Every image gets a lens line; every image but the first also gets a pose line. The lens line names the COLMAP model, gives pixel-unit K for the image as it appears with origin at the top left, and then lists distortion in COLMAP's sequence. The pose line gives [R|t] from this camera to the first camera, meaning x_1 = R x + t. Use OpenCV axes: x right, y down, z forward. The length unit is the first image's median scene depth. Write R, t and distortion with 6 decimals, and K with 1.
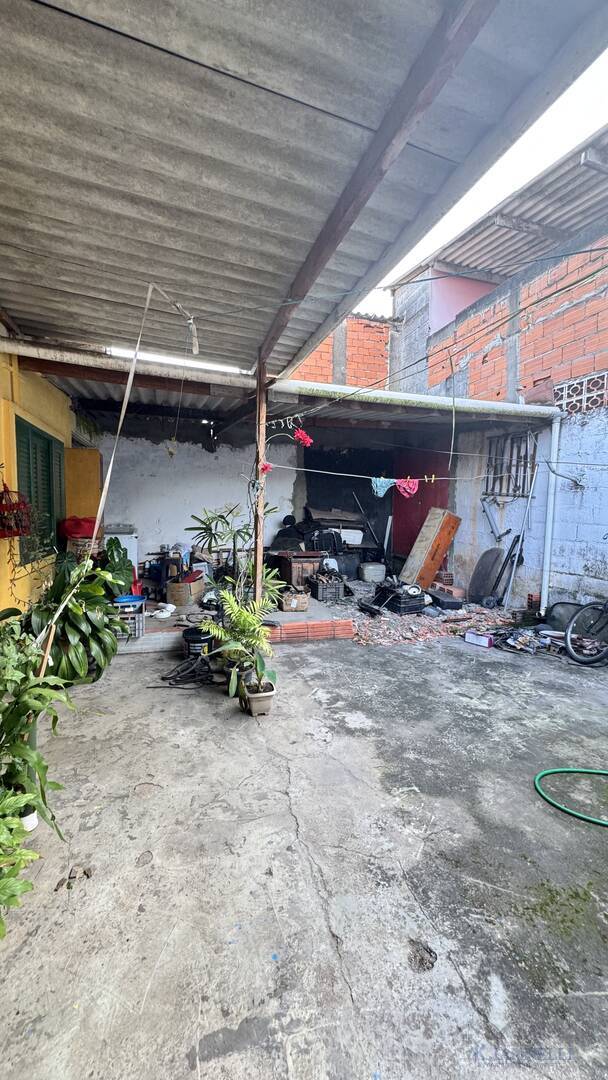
lens RADIAL K [[428.8, 0, 302.4], [0, 428.8, 534.8], [0, 0, 1]] dist [-0.002521, -0.000229]
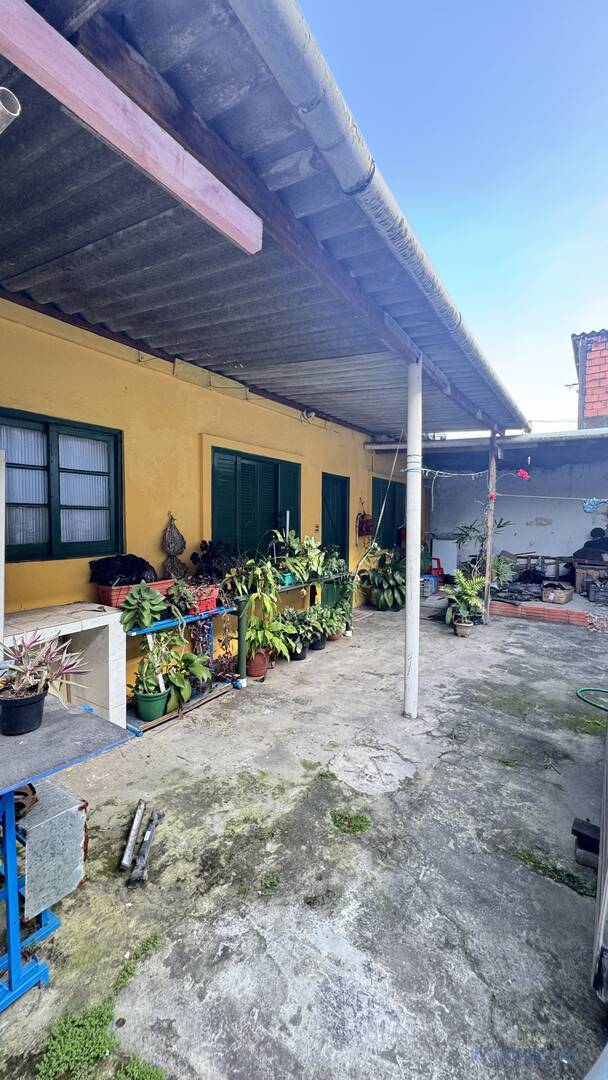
lens RADIAL K [[428.8, 0, 302.4], [0, 428.8, 534.8], [0, 0, 1]] dist [-0.002521, -0.000229]
pose [[0.647890, 0.019989, -0.761471, 1.026502], [-0.043751, 0.998982, -0.011001, 0.051849], [0.760476, 0.040442, 0.648105, -0.859695]]
